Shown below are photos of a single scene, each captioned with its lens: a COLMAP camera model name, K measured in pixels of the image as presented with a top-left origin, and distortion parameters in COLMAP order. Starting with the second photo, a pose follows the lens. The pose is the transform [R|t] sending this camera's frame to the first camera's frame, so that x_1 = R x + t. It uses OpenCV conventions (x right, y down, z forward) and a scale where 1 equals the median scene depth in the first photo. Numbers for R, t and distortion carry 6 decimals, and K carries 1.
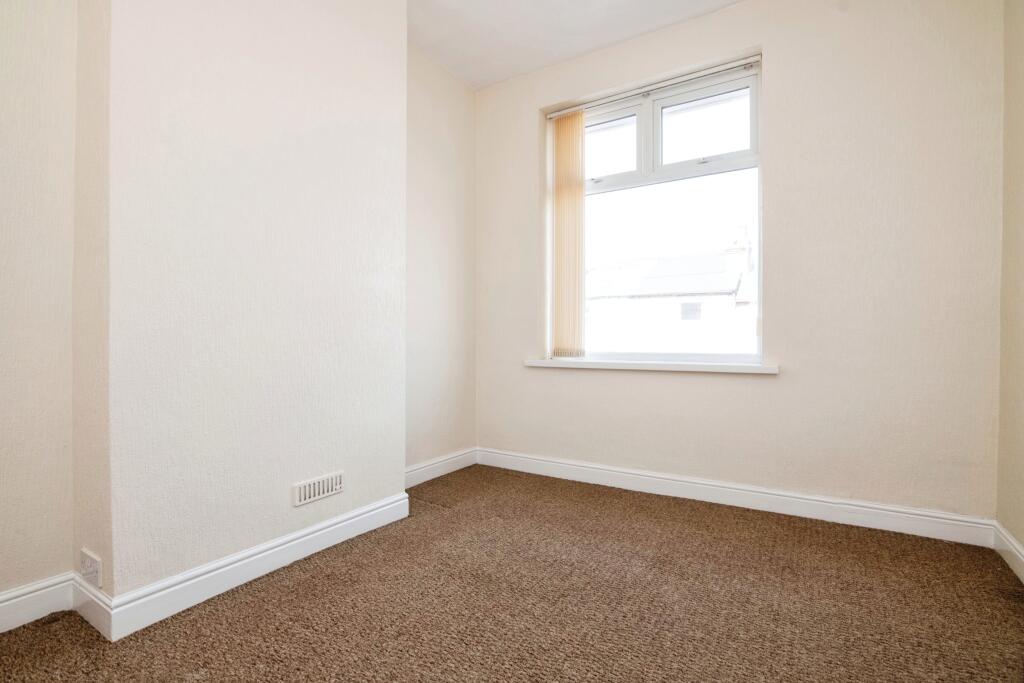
lens RADIAL K [[473.0, 0, 508.9], [0, 473.0, 339.6], [0, 0, 1]] dist [-0.022770, 0.000285]
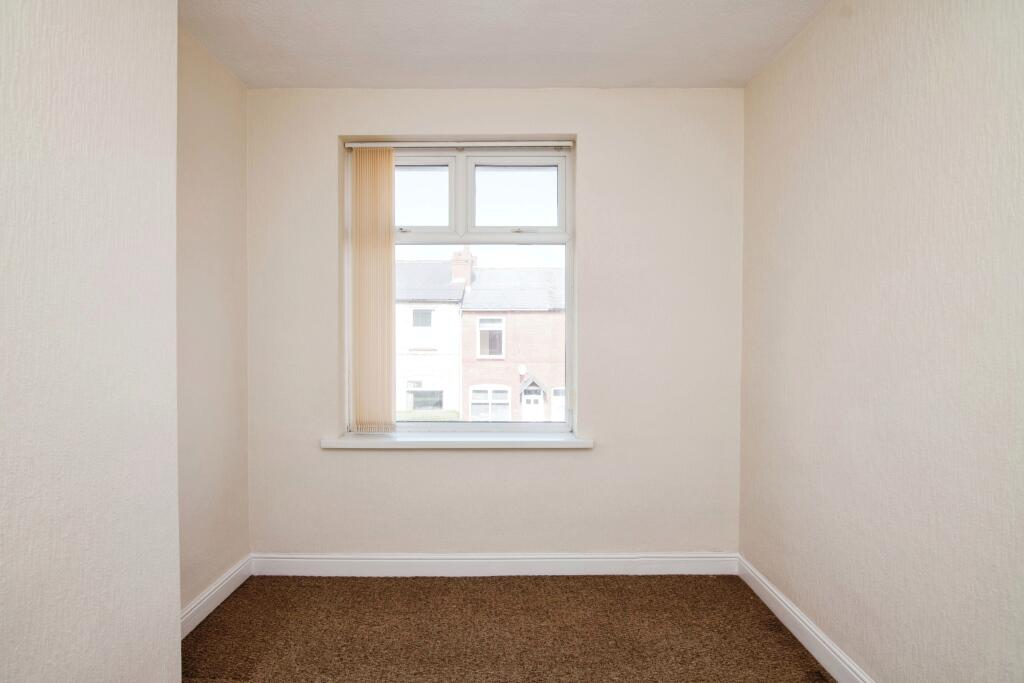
lens RADIAL K [[473.0, 0, 509.8], [0, 473.0, 345.5], [0, 0, 1]] dist [-0.022770, 0.000285]
pose [[0.844361, -0.005651, 0.535745, -0.136987], [-0.001332, 0.999919, 0.012646, -0.142603], [-0.535773, -0.011391, 0.844285, 0.149164]]
